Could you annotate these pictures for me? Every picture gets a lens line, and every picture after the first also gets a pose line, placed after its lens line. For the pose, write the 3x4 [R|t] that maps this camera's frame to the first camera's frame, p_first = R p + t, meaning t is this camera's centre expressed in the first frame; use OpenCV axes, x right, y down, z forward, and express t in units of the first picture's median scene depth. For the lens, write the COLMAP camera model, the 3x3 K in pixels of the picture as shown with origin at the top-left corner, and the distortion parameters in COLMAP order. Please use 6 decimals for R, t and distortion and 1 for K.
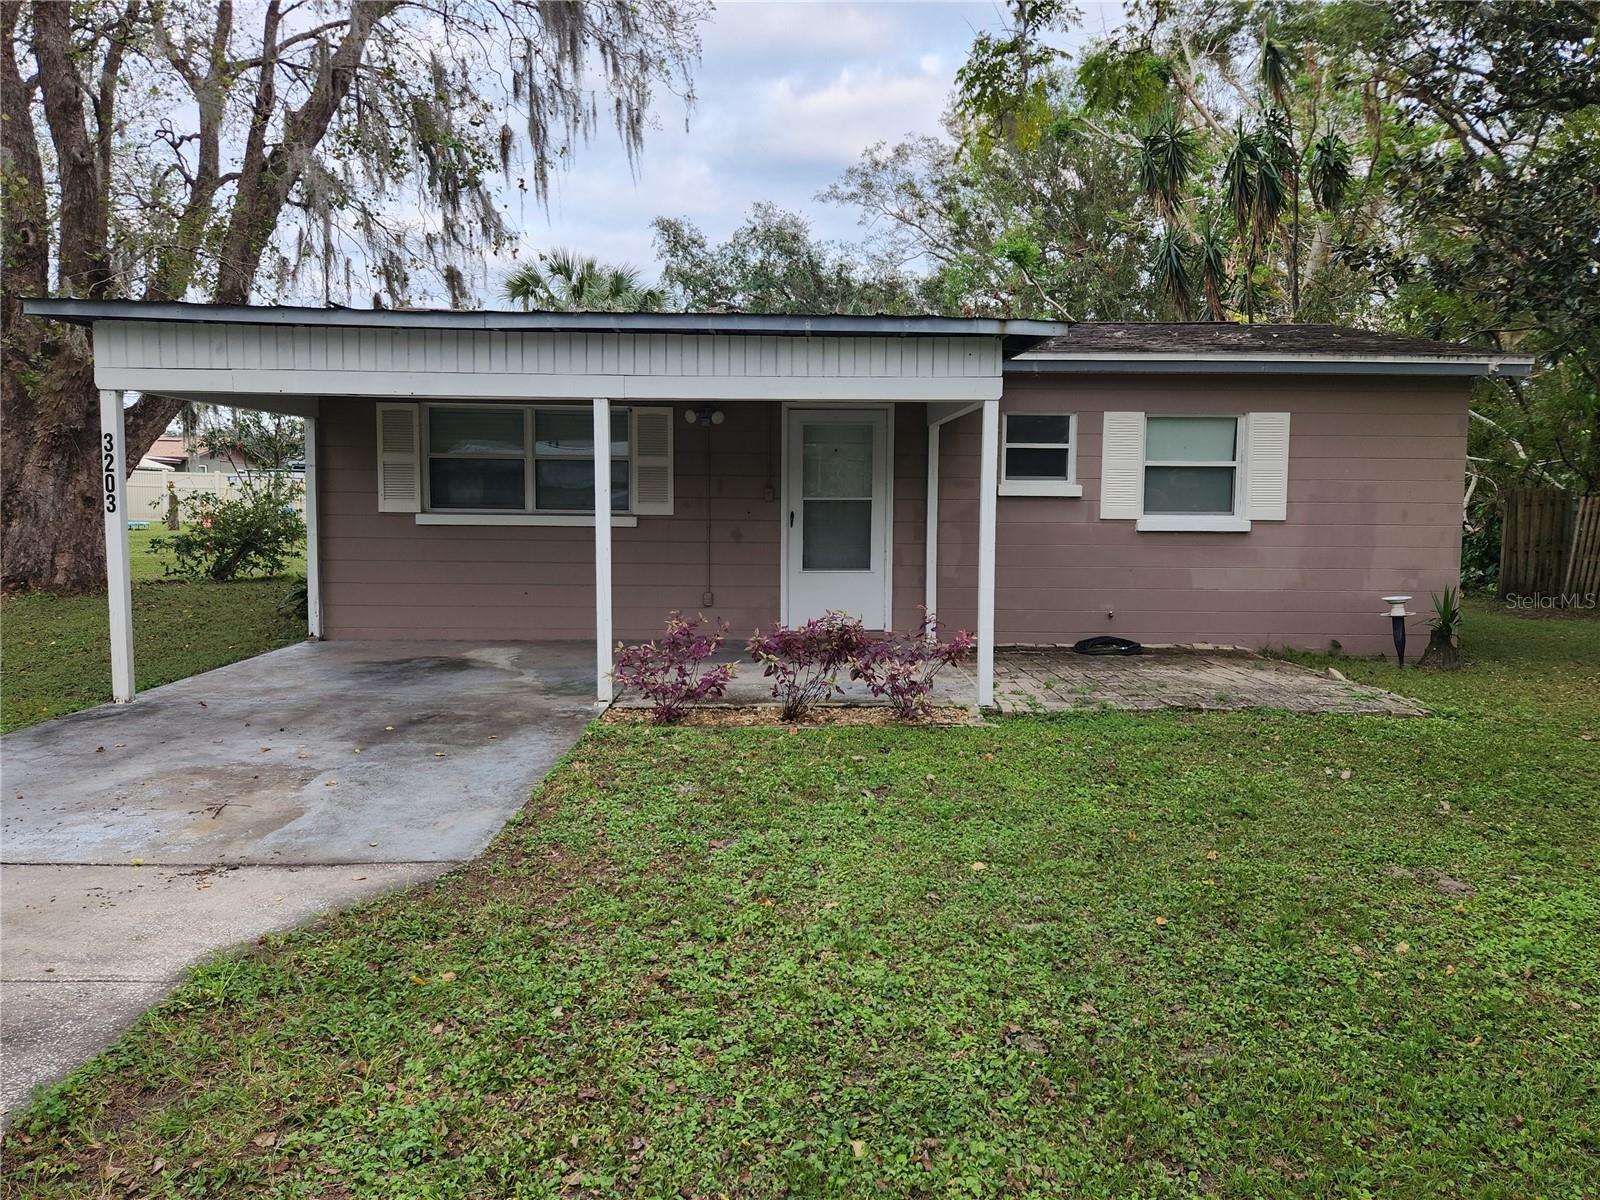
lens RADIAL K [[1138.0, 0, 816.2], [0, 1138.0, 585.3], [0, 0, 1]] dist [0.079307, -0.068790]
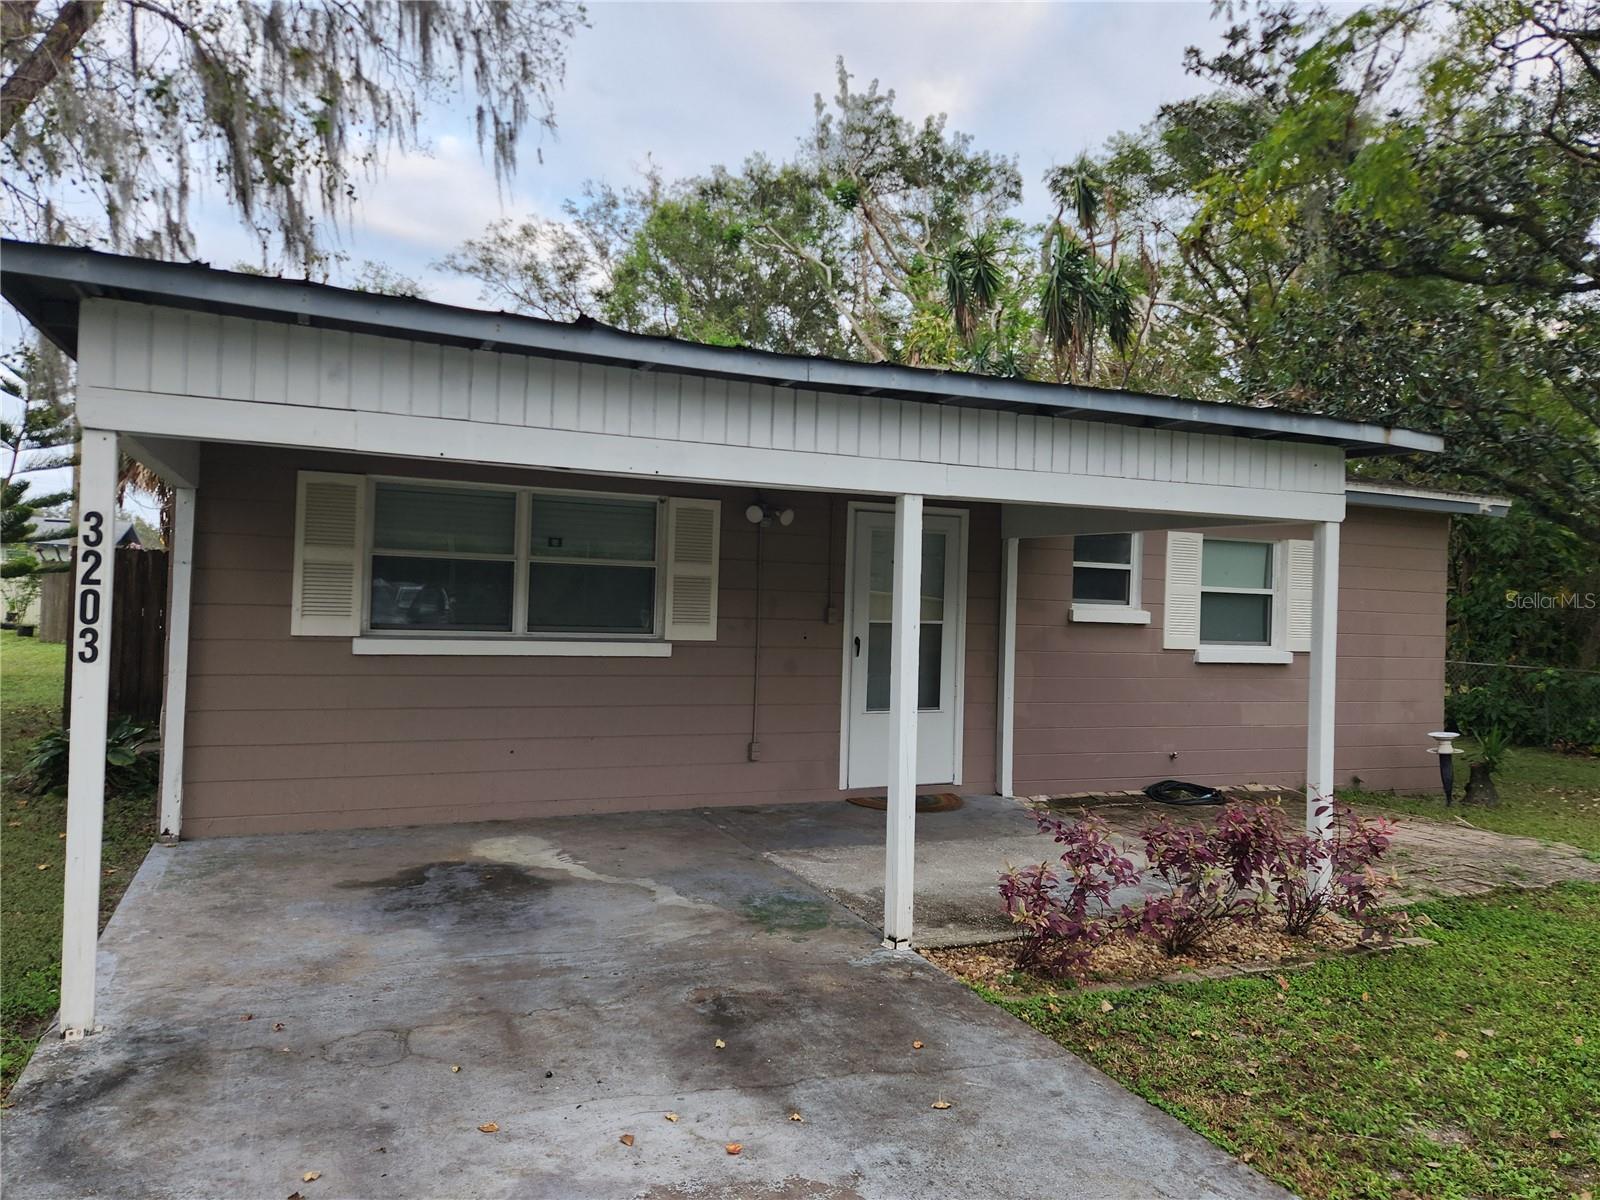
lens RADIAL K [[1138.0, 0, 816.2], [0, 1138.0, 585.3], [0, 0, 1]] dist [0.079307, -0.068790]
pose [[0.921363, 0.025898, 0.387840, -0.365288], [0.005533, 0.996803, -0.079706, -0.038862], [-0.388664, 0.075584, 0.918274, 0.284012]]
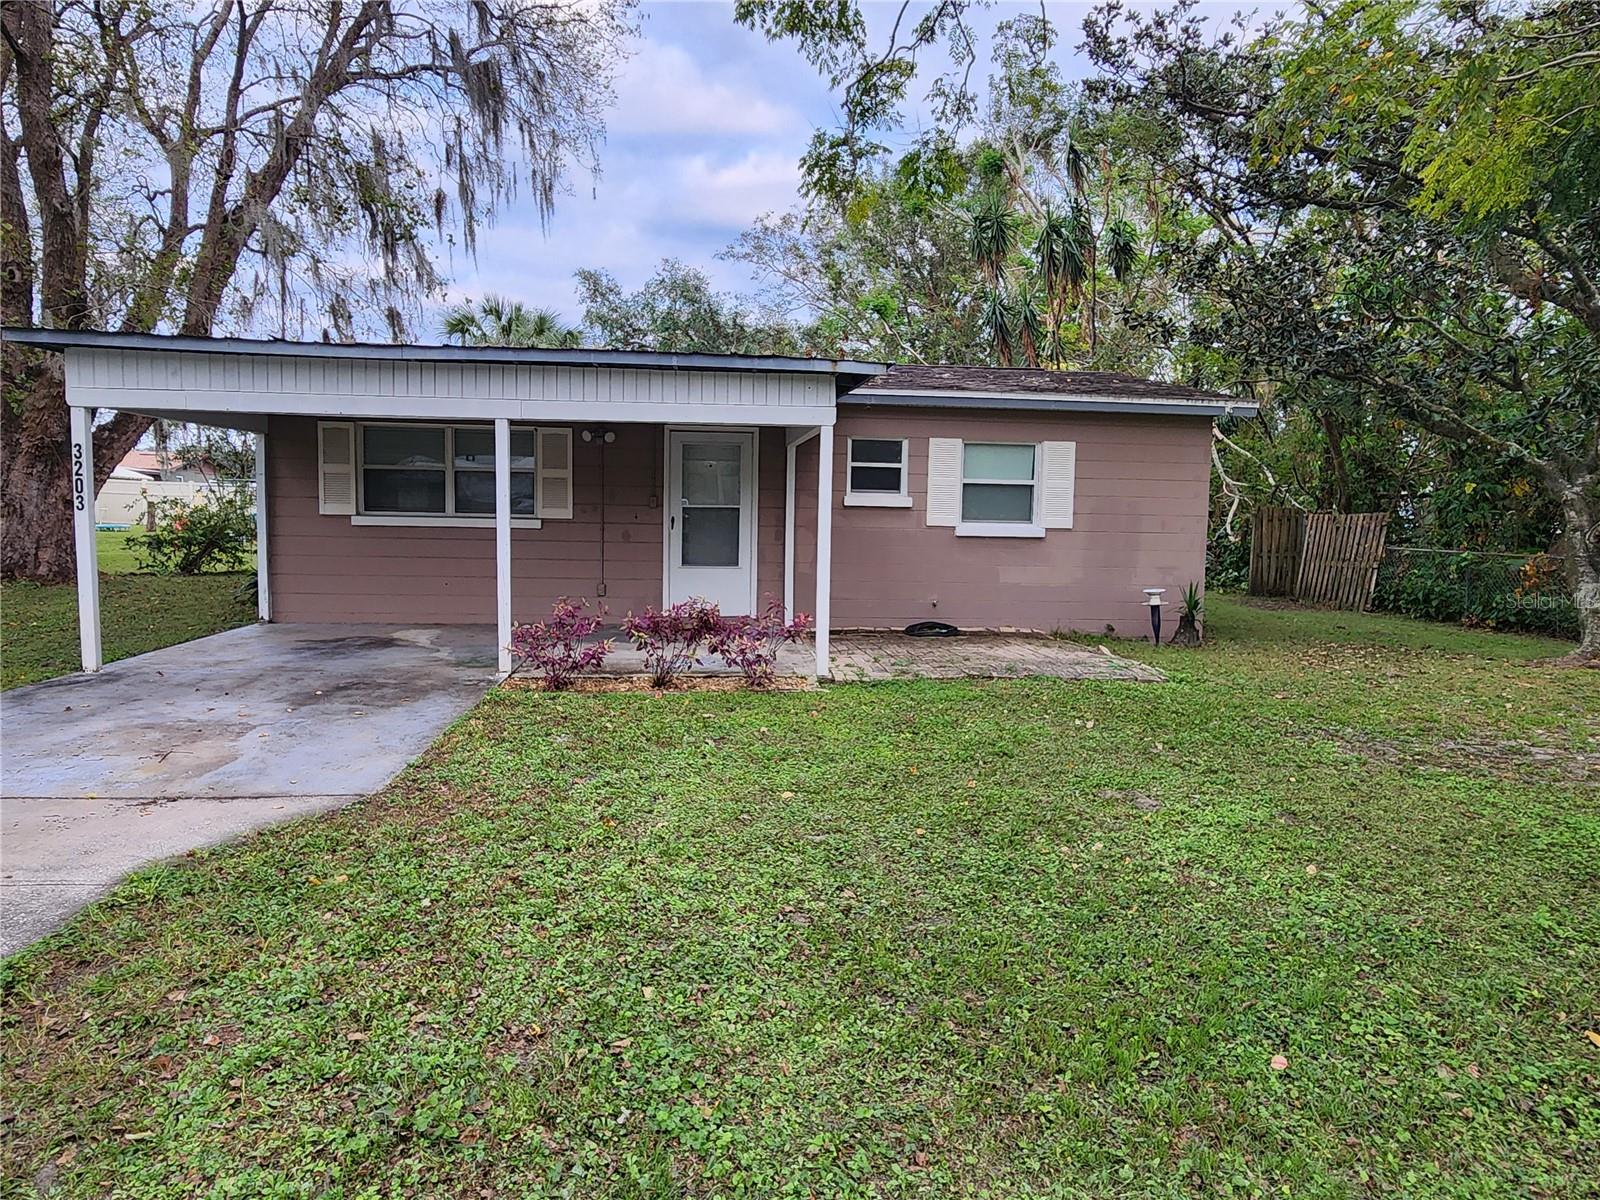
lens RADIAL K [[967.8, 0, 789.6], [0, 967.8, 592.9], [0, 0, 1]] dist [0.004462, -0.001889]
pose [[0.997376, 0.004219, 0.072275, 0.028274], [-0.004824, 0.999955, 0.008206, 0.006465], [-0.072237, -0.008533, 0.997351, -0.024327]]
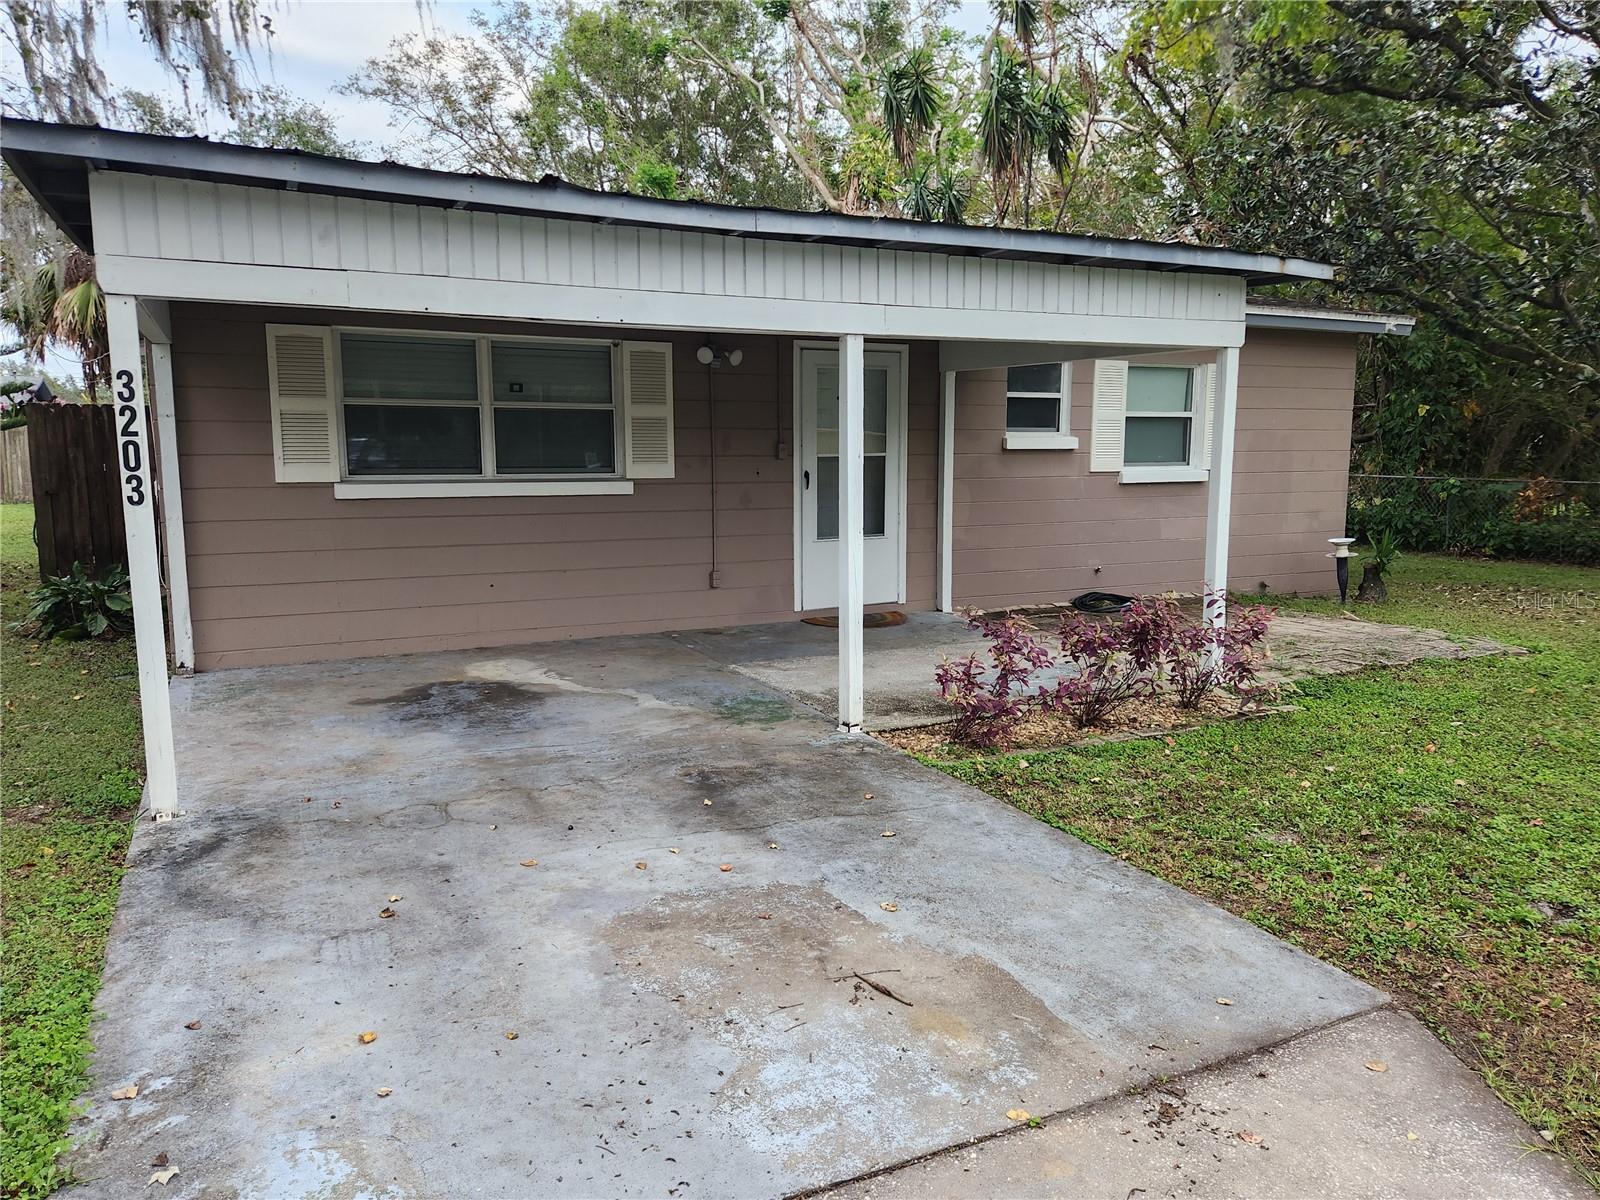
lens RADIAL K [[1143.7, 0, 817.0], [0, 1143.7, 596.5], [0, 0, 1]] dist [0.078896, -0.066710]
pose [[0.901421, -0.066812, 0.427758, -0.395283], [0.040428, 0.996694, 0.070478, -0.031868], [-0.431053, -0.046237, 0.901141, 0.225661]]
